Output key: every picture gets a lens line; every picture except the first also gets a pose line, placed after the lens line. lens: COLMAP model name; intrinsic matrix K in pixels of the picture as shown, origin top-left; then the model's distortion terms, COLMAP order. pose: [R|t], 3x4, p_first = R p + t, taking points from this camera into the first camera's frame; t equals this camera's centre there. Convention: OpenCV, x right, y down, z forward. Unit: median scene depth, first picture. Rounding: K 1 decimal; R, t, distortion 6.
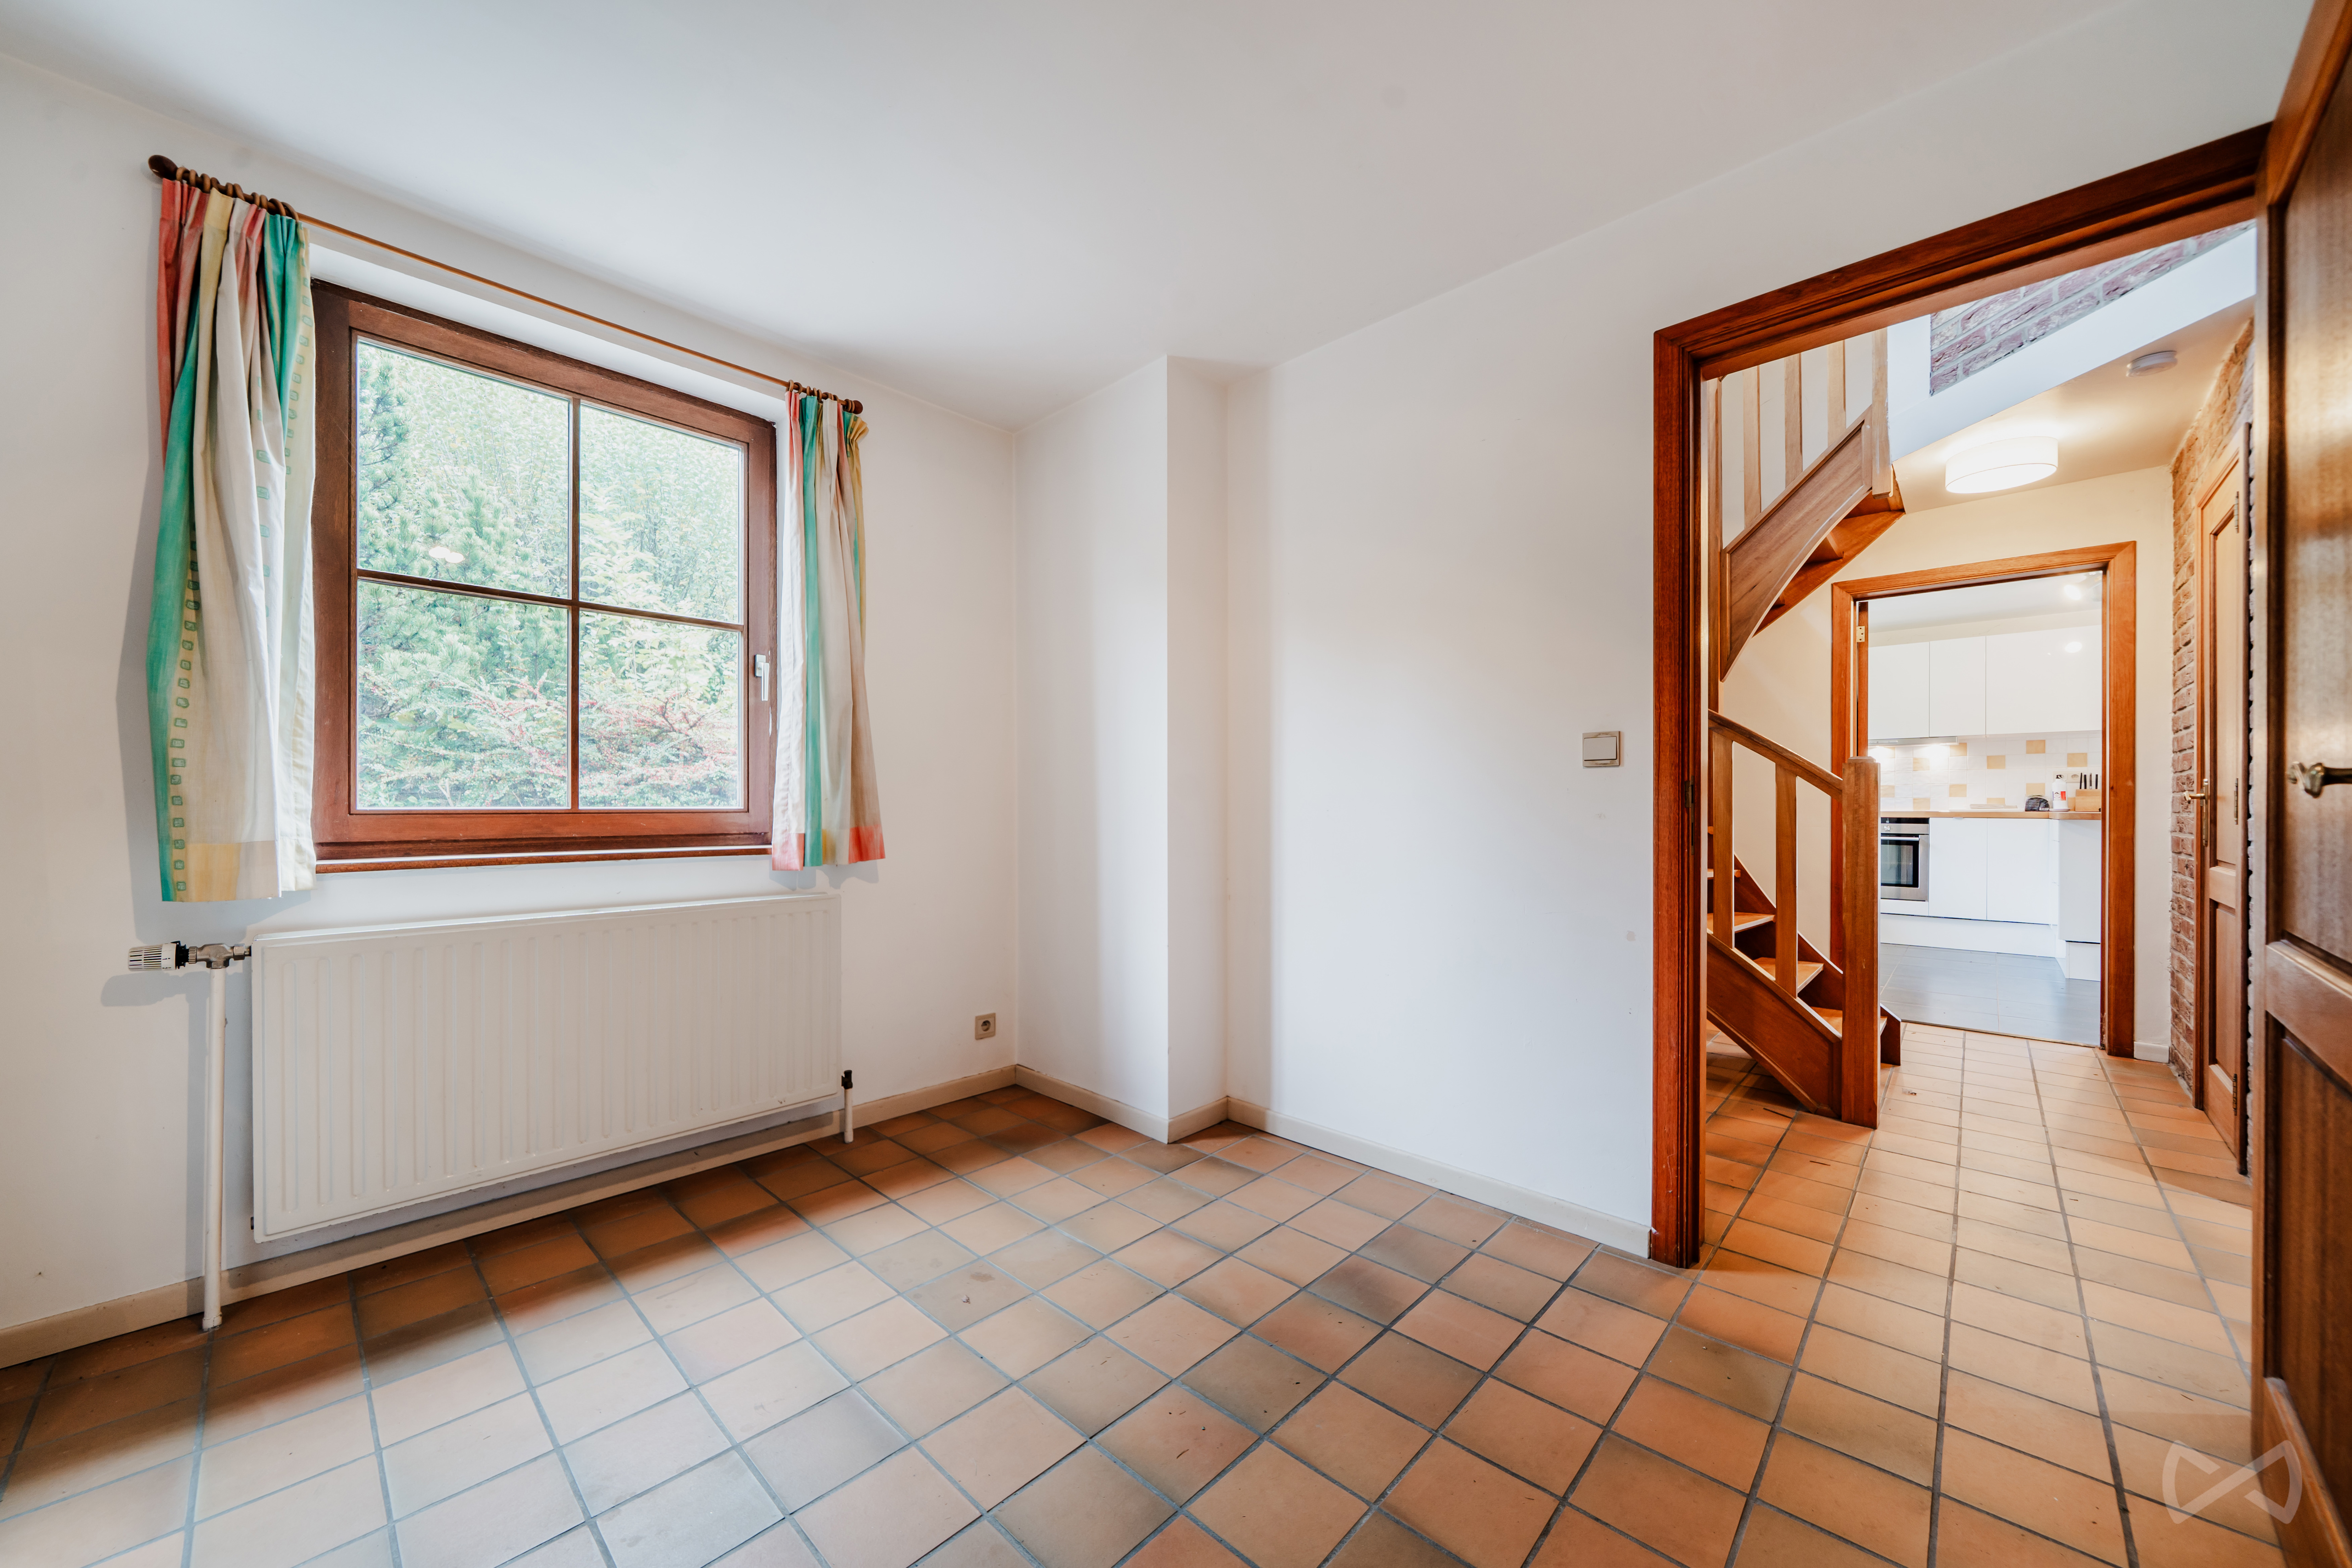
lens RADIAL K [[864.9, 0, 1159.9], [0, 864.9, 804.0], [0, 0, 1]] dist [-0.000153, 0.000031]
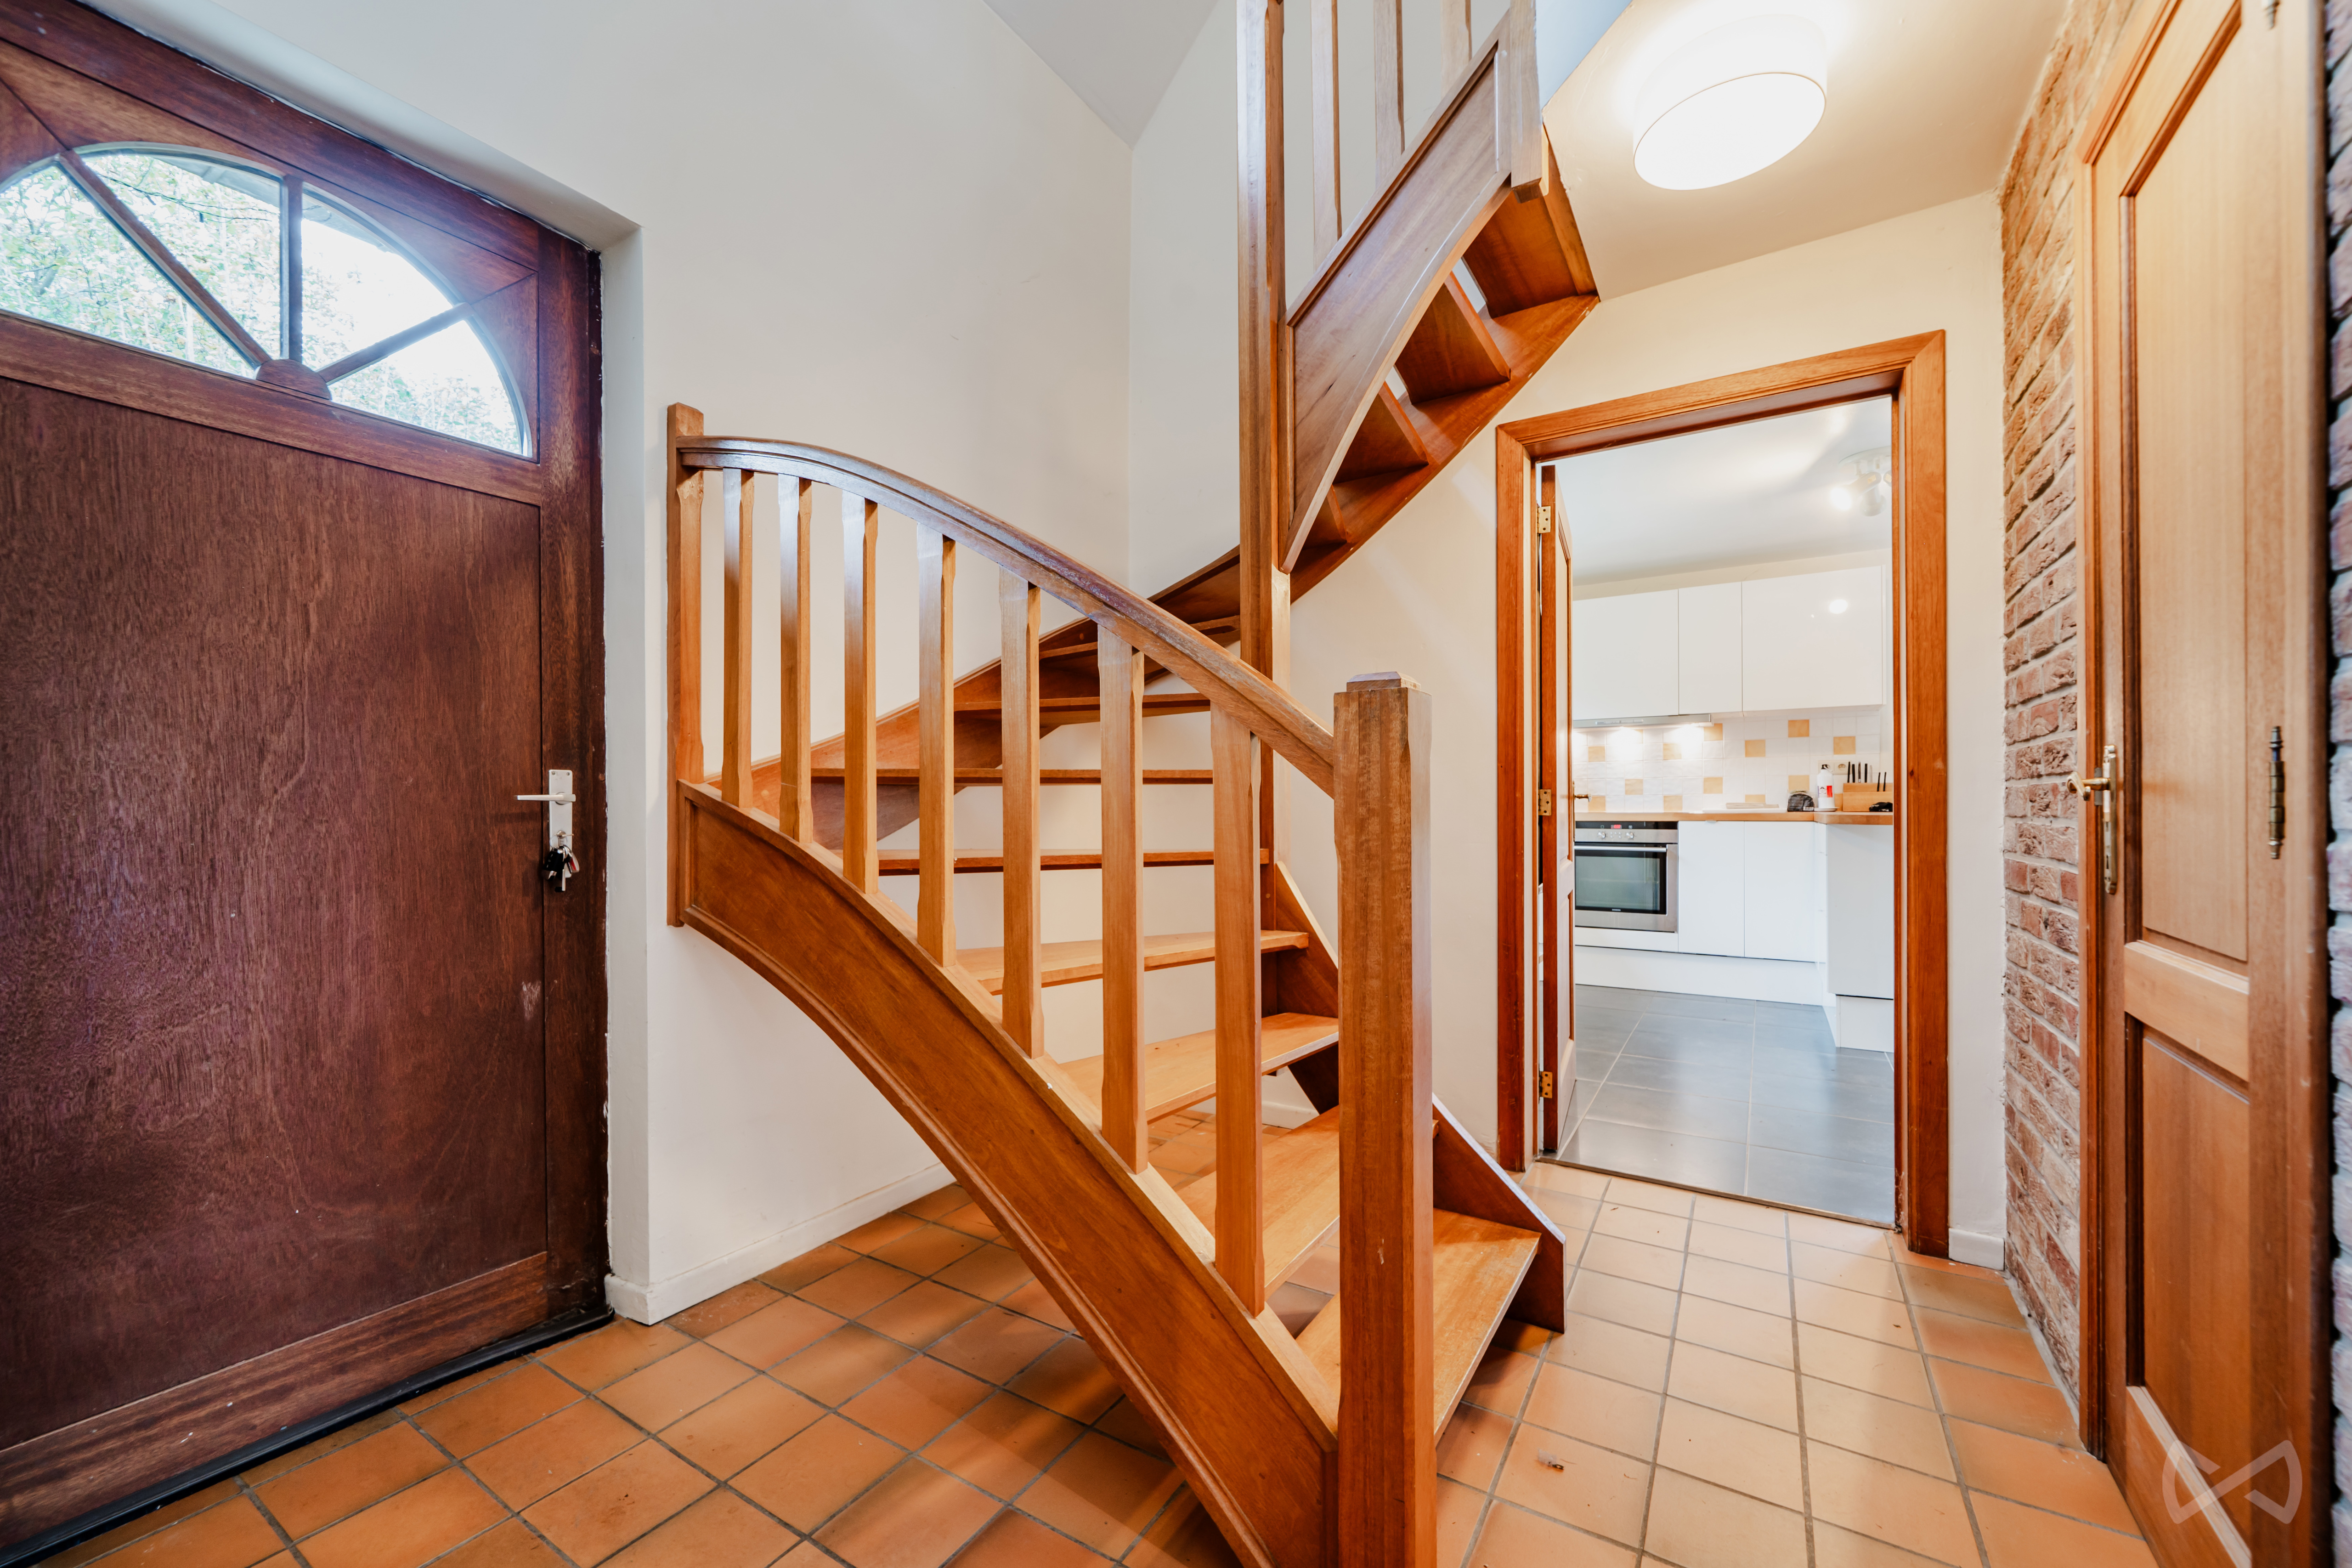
lens RADIAL K [[929.1, 0, 1162.5], [0, 929.1, 802.3], [0, 0, 1]] dist [0.001082, -0.000306]
pose [[0.982222, -0.004125, 0.187678, 0.453394], [0.004832, 0.999983, -0.003313, -0.000005], [-0.187661, 0.004161, 0.982225, 0.442488]]
